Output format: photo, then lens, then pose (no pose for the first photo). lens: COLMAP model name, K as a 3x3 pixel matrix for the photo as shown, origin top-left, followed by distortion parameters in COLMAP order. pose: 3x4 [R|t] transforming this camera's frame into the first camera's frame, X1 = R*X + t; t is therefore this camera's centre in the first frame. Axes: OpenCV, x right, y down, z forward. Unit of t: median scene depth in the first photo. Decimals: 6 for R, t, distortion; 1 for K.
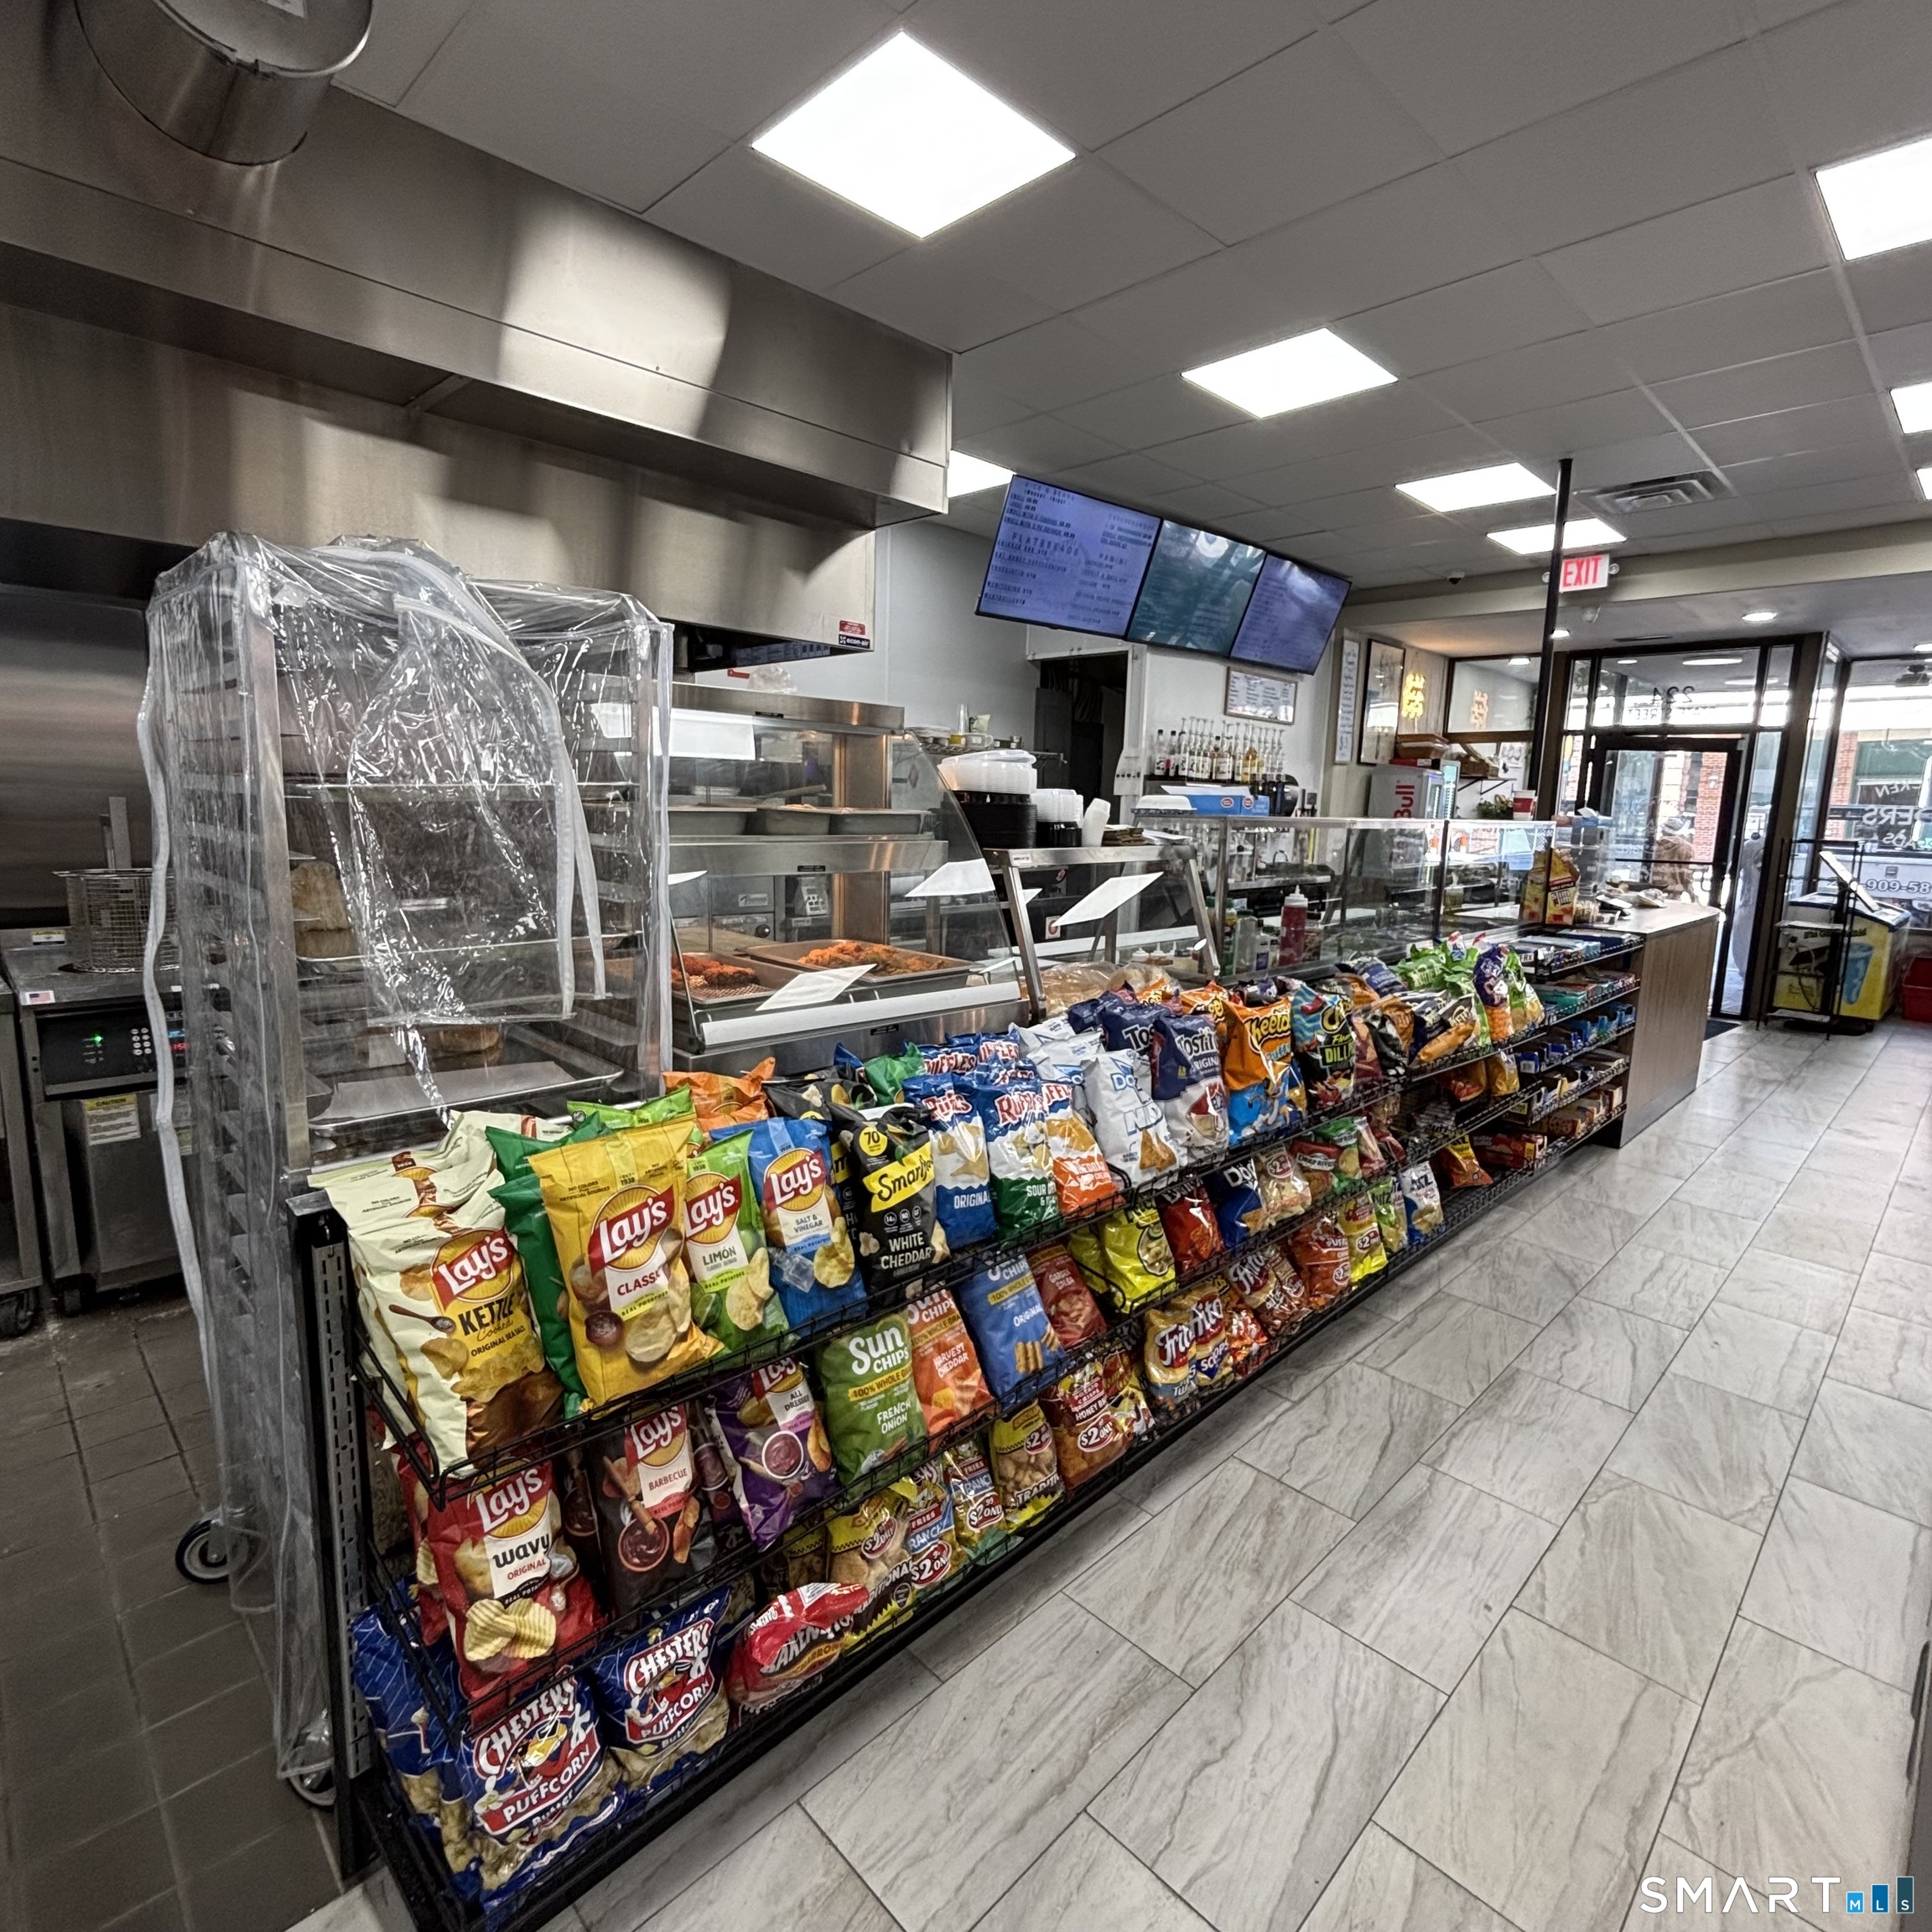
lens RADIAL K [[1046.8, 0, 965.2], [0, 1046.8, 962.8], [0, 0, 1]] dist [-0.004820, 0.003492]
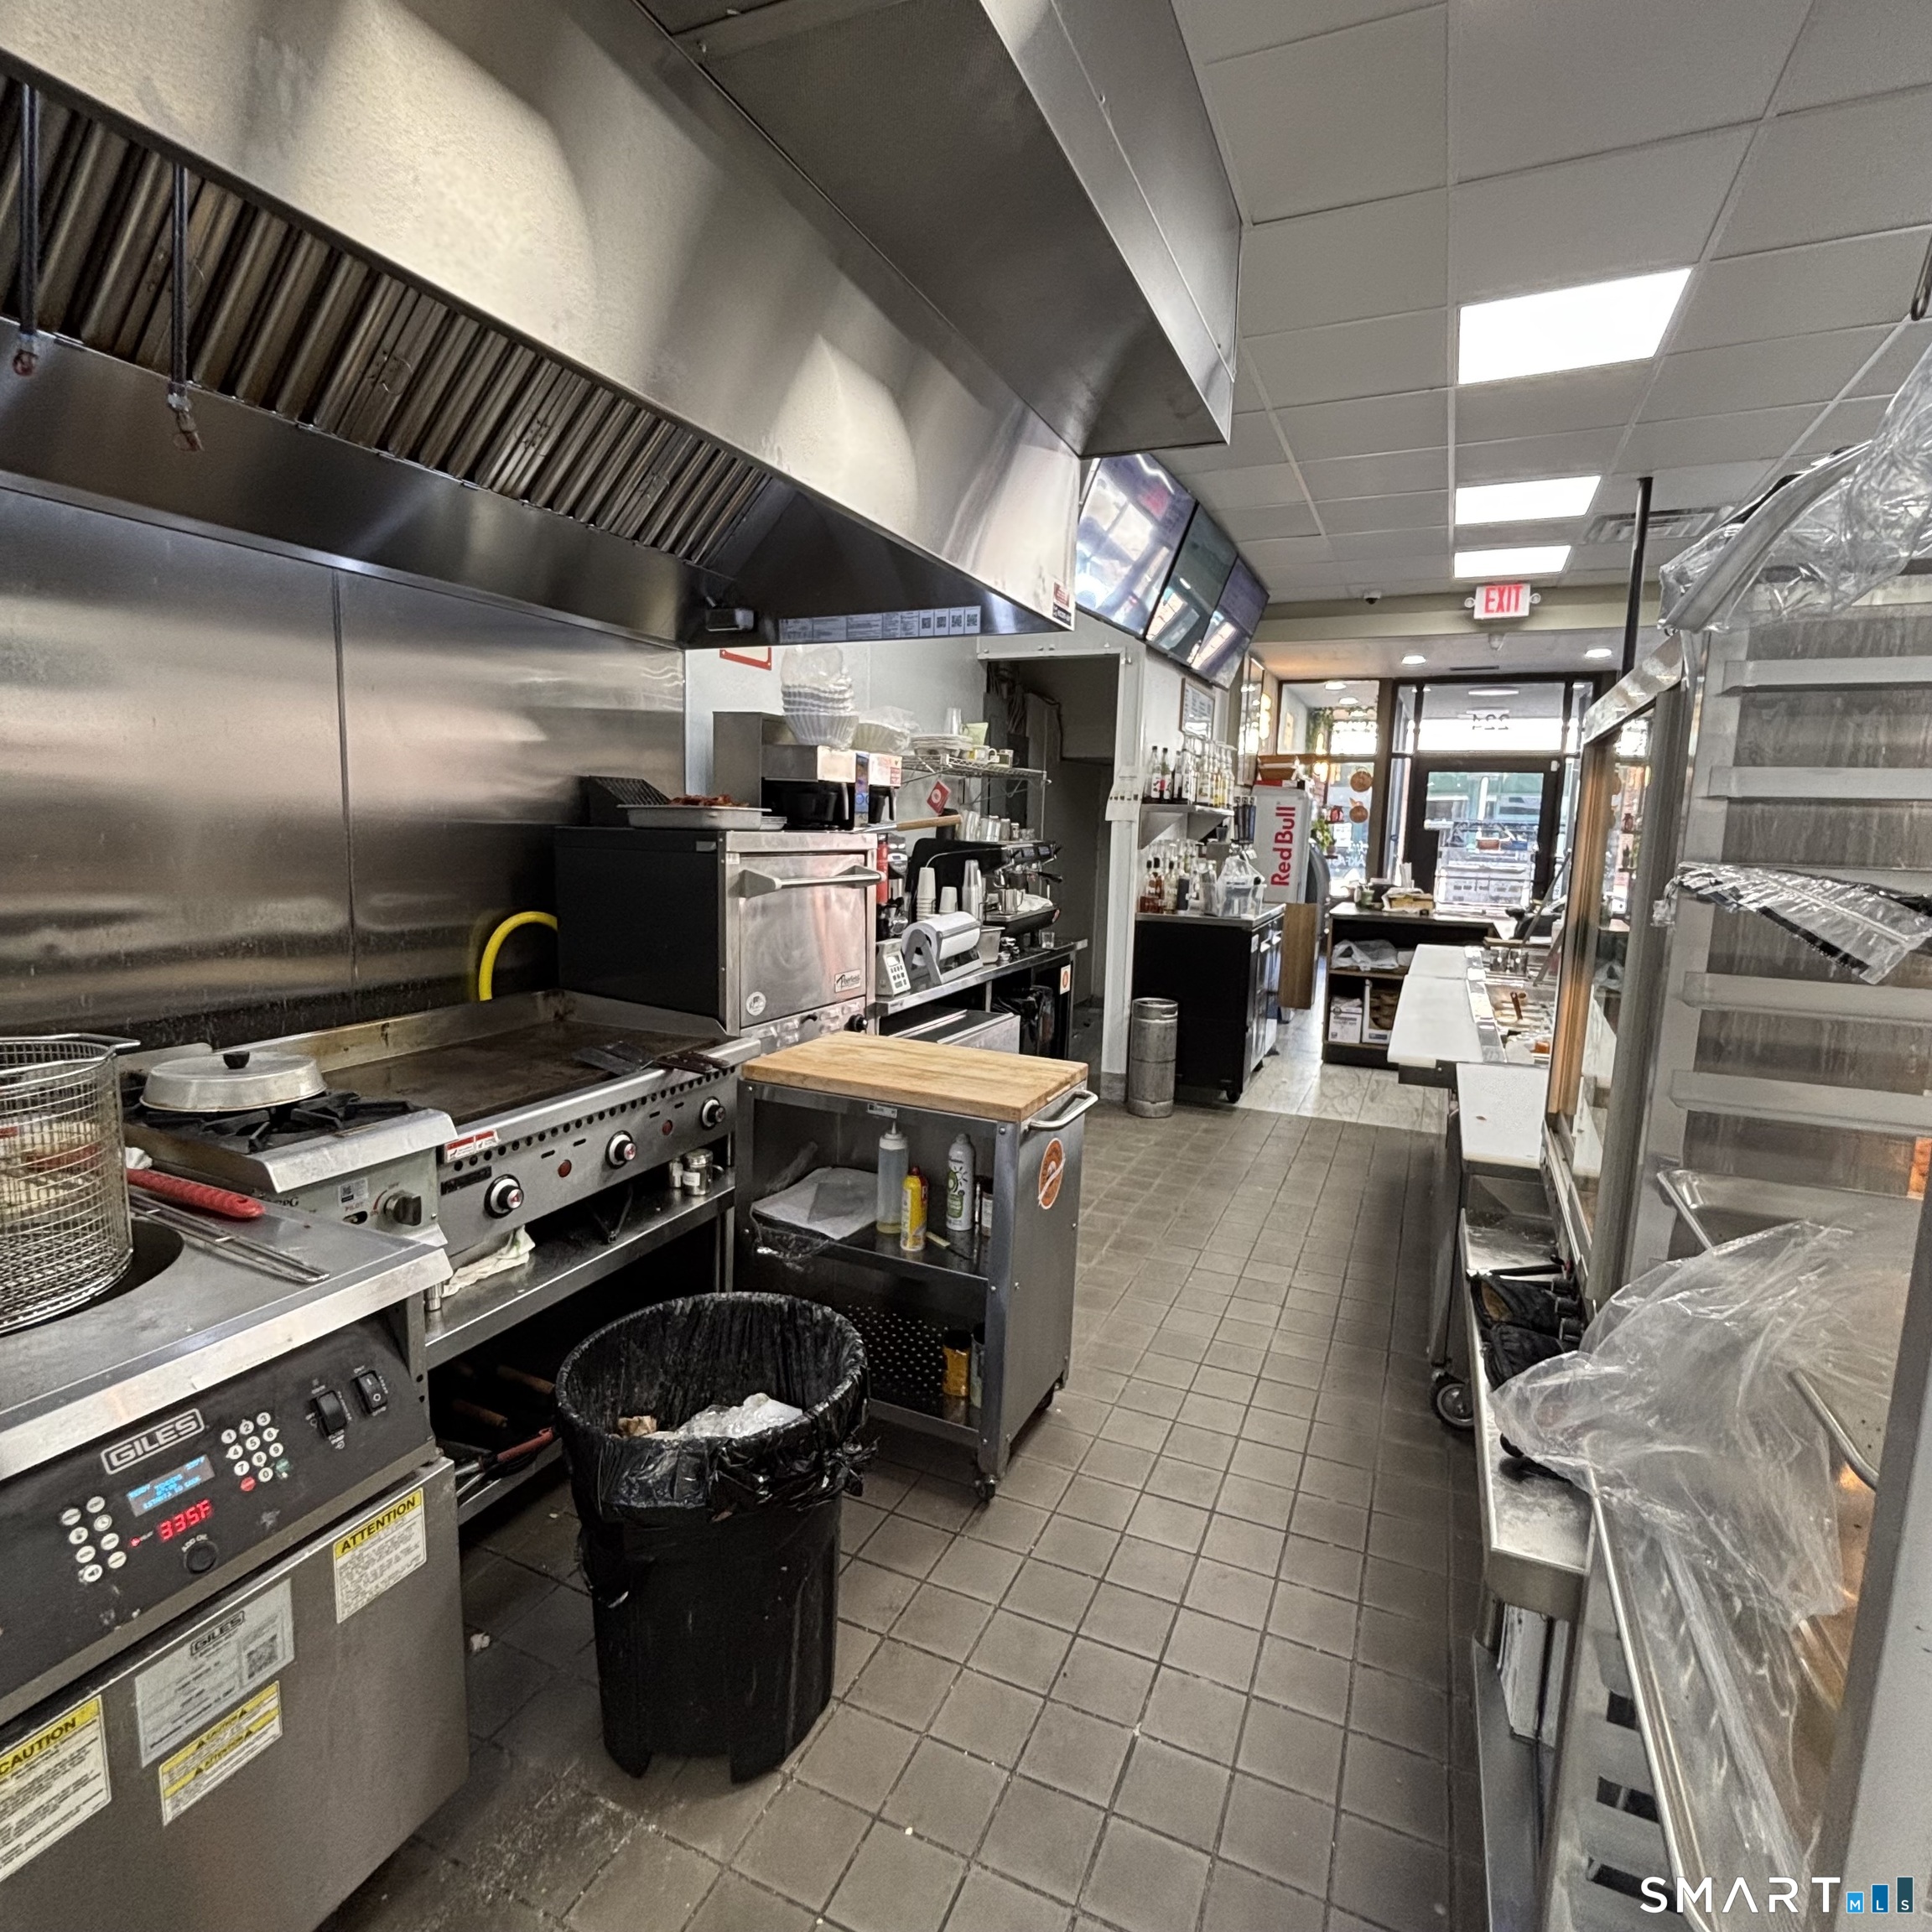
lens RADIAL K [[1046.8, 0, 969.7], [0, 1046.8, 964.8], [0, 0, 1]] dist [-0.004820, 0.003492]
pose [[0.930015, -0.055769, 0.363266, -0.284414], [0.059215, 0.998244, 0.001652, -0.050836], [-0.362720, 0.019974, 0.931684, 0.244941]]
